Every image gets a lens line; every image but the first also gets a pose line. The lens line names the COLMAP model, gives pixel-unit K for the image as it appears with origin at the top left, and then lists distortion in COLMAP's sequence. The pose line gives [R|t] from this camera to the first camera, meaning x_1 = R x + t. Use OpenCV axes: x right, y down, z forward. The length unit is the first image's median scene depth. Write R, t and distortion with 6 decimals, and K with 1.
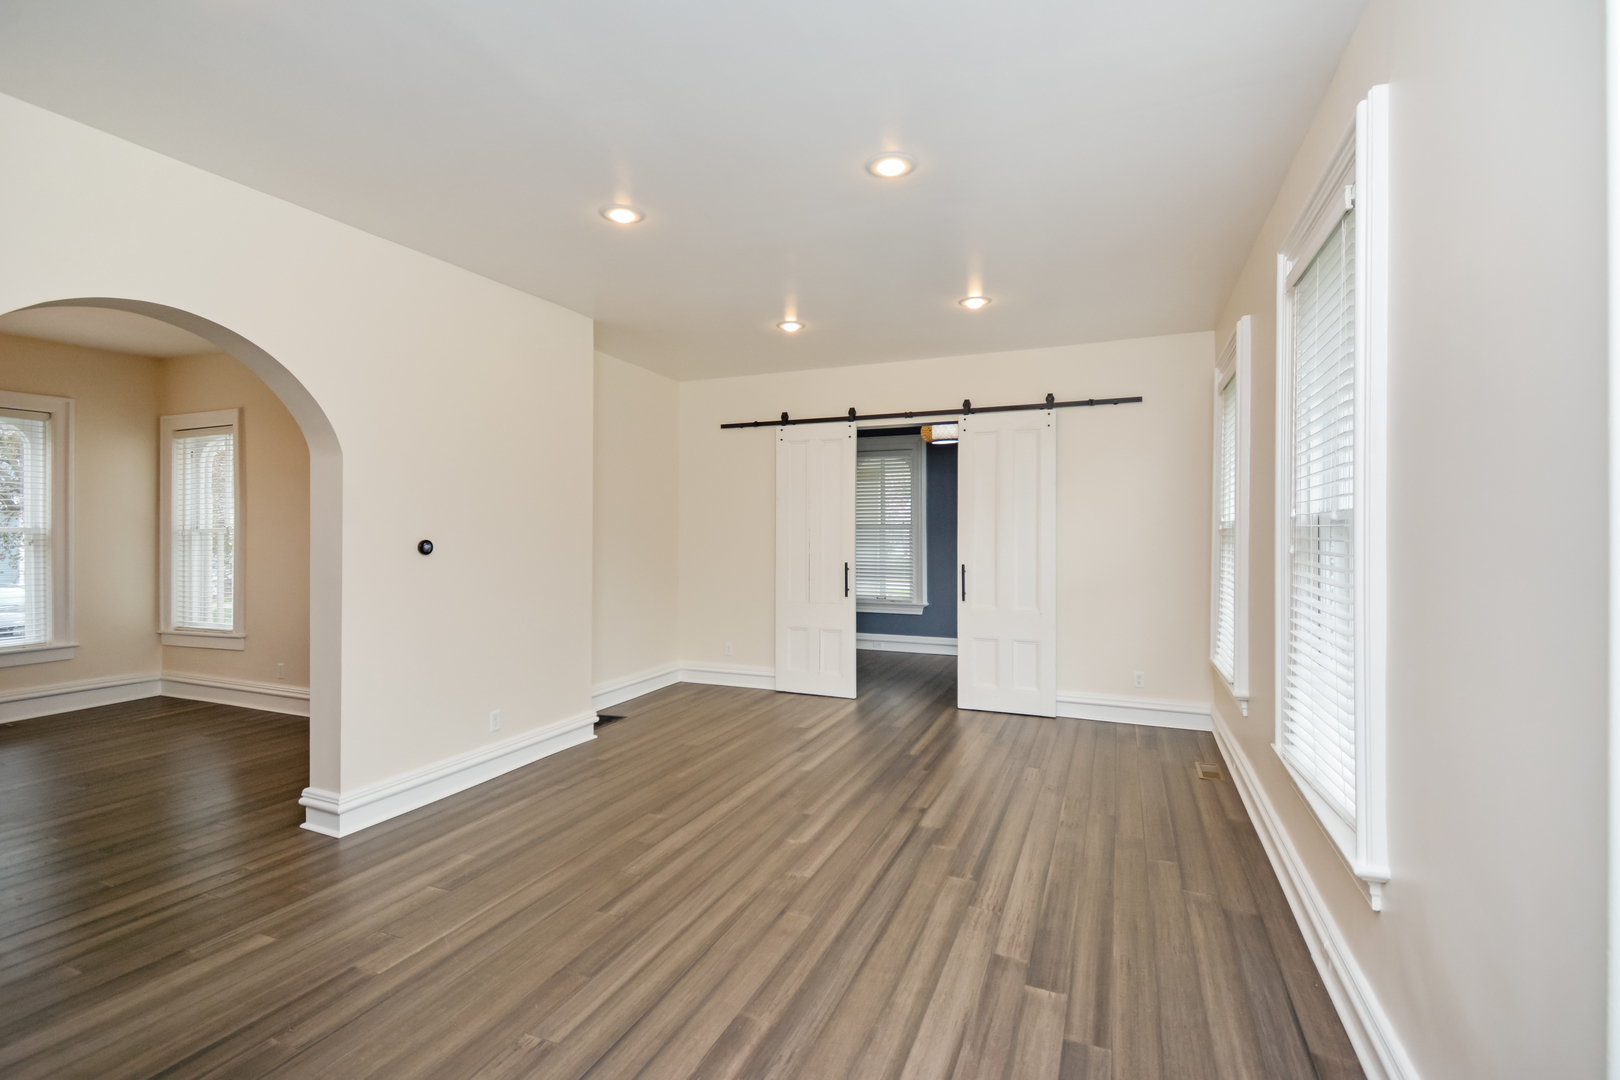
lens RADIAL K [[740.3, 0, 803.7], [0, 740.3, 542.9], [0, 0, 1]] dist [-0.003122, -0.000596]
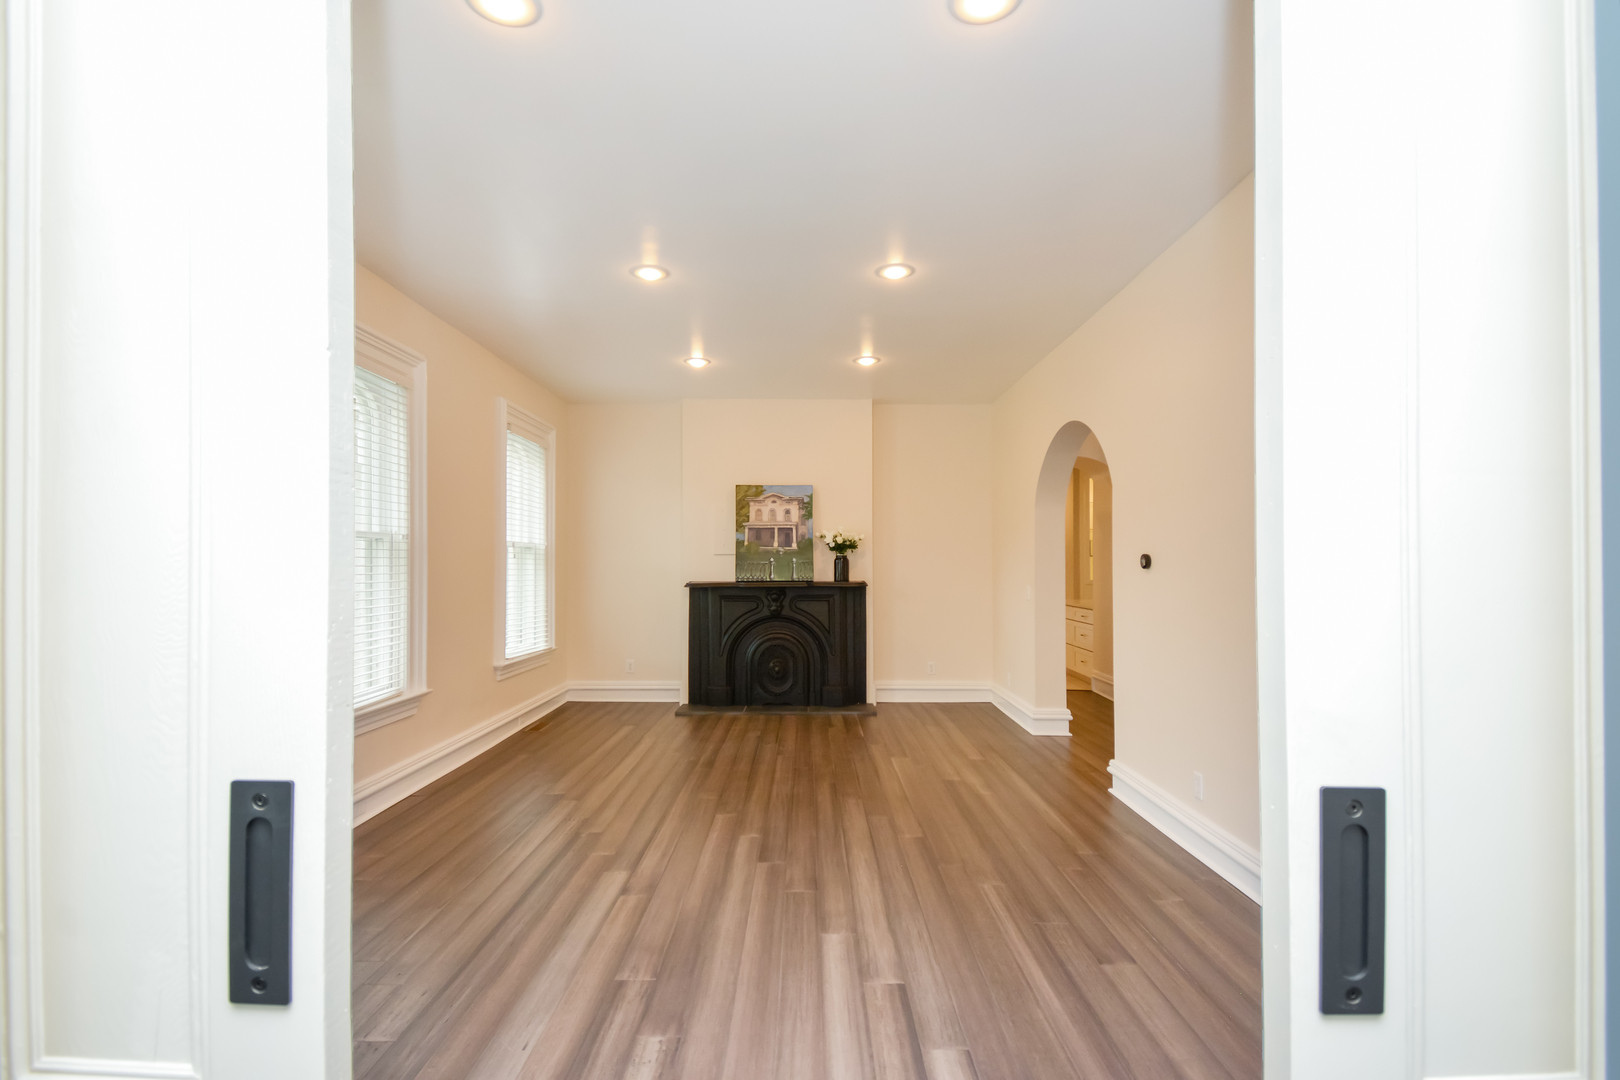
lens RADIAL K [[740.3, 0, 803.7], [0, 740.3, 542.9], [0, 0, 1]] dist [-0.003122, -0.000596]
pose [[-0.920580, -0.011751, -0.390377, 0.301024], [-0.005998, 0.999855, -0.015952, 0.011372], [0.390508, -0.012343, -0.920517, 1.821810]]
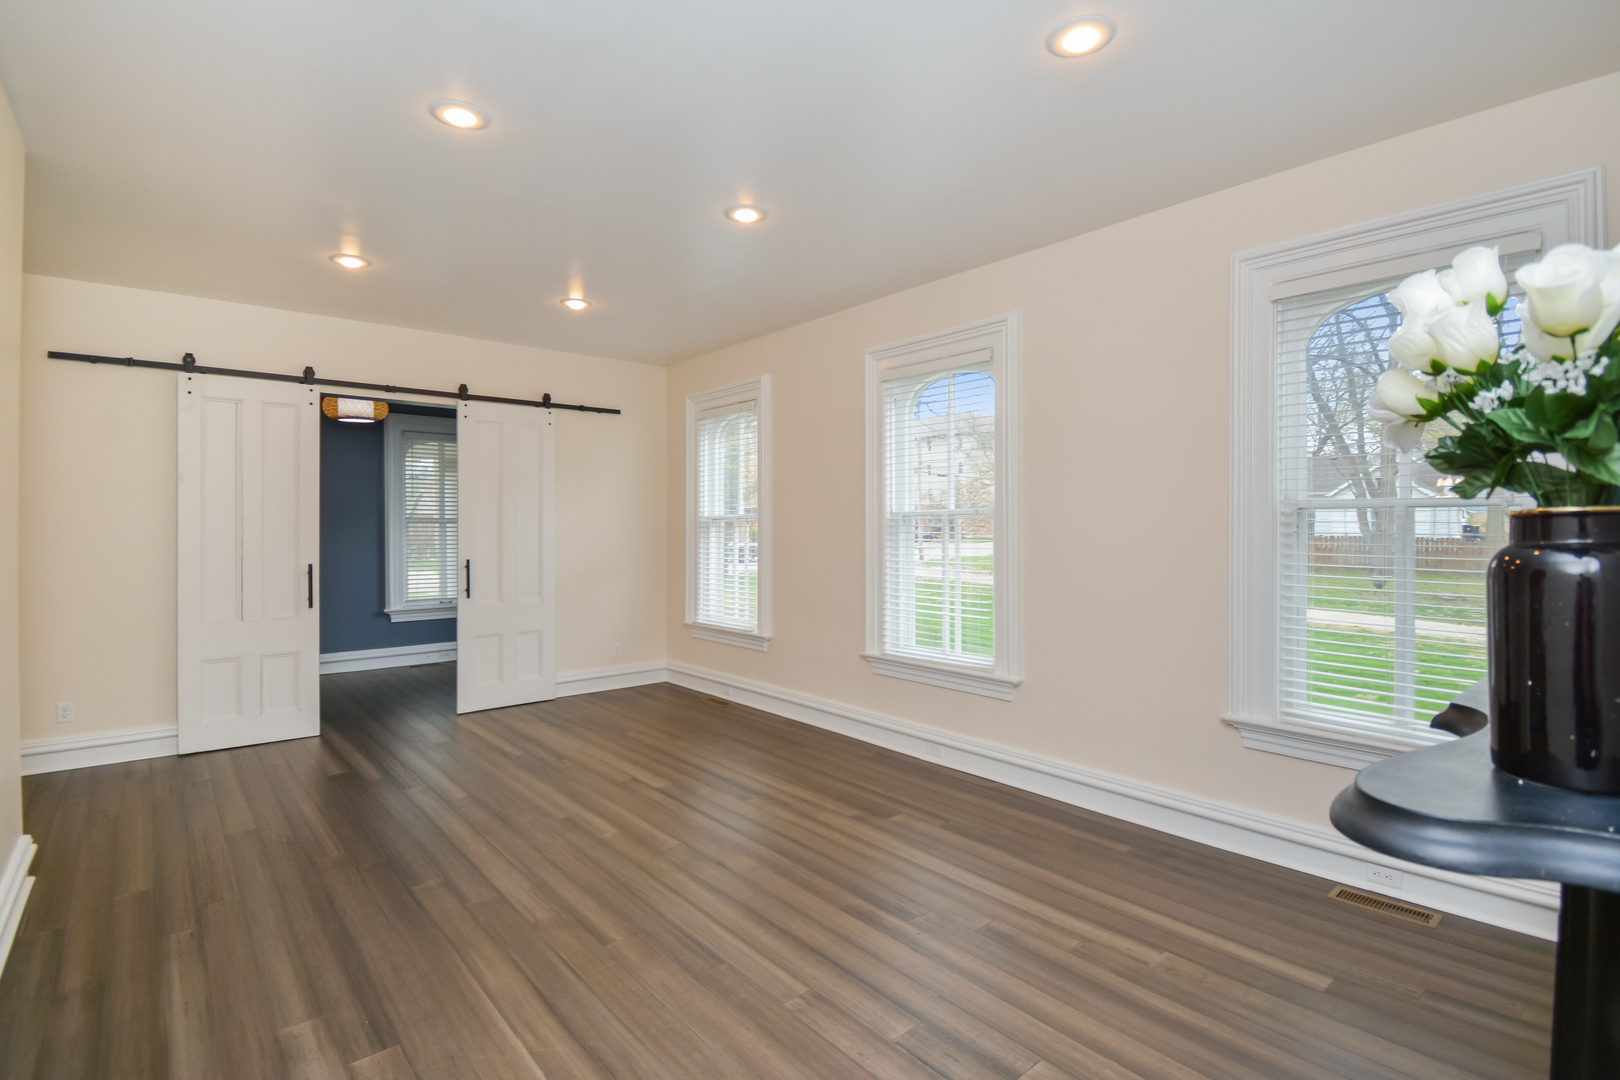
lens RADIAL K [[768.9, 0, 810.0], [0, 768.9, 540.0], [0, 0, 1]] dist [0.026381, -0.035119]
pose [[0.439722, -0.014088, 0.898024, -0.747099], [0.018139, 0.999812, 0.006803, 0.008358], [-0.897951, 0.013298, 0.439895, 0.276943]]
